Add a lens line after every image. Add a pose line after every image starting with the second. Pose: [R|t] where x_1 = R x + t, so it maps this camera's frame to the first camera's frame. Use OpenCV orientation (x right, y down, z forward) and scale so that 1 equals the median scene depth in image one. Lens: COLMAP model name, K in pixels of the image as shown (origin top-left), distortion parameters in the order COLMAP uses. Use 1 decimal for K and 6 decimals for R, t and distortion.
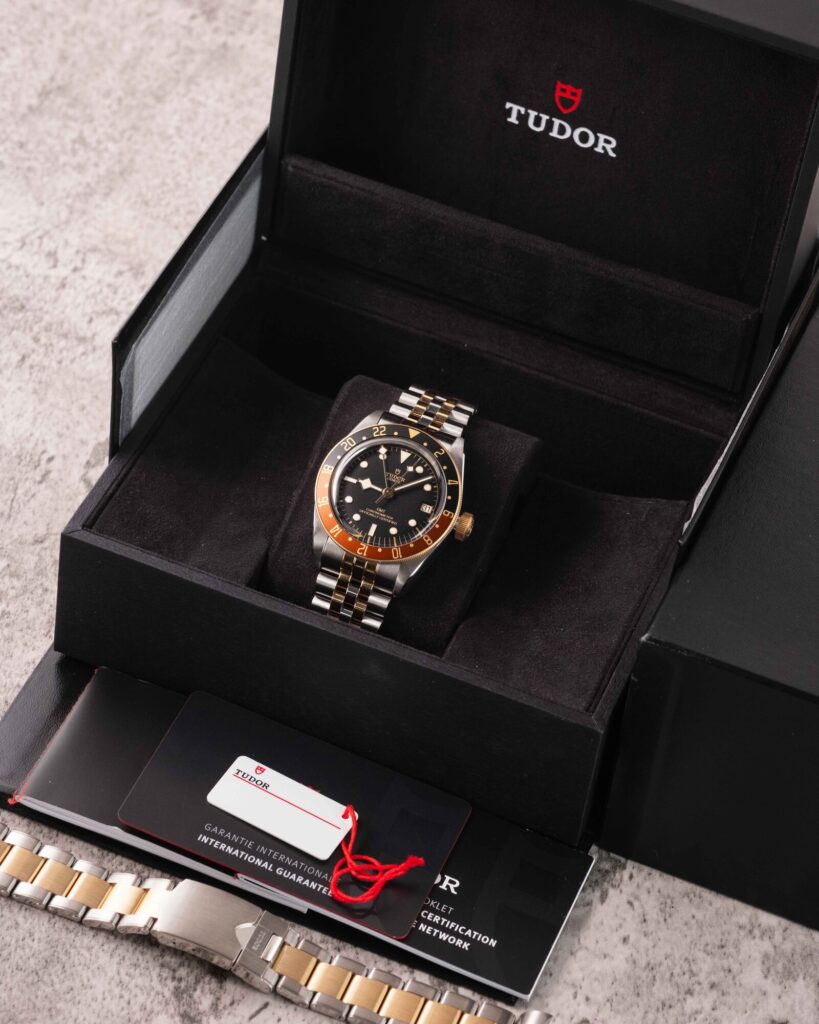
lens RADIAL K [[3356.8, 0, 409.5], [0, 3356.8, 512.0], [0, 0, 1]] dist [0.124559, 0.151438]
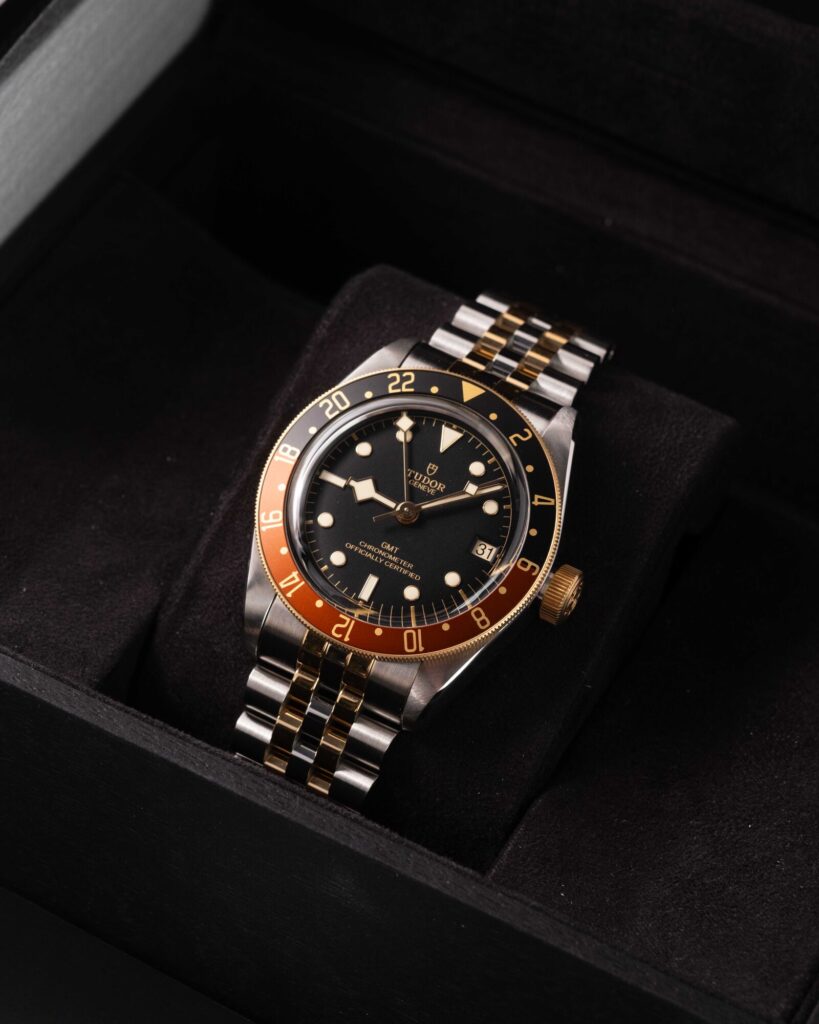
lens RADIAL K [[3356.8, 0, 409.5], [0, 3356.8, 512.0], [0, 0, 1]] dist [0.124559, 0.151438]
pose [[0.994509, 0.075118, -0.072867, 0.028766], [-0.073323, 0.996942, 0.027012, -0.018671], [0.074674, -0.021521, 0.996976, 0.520760]]
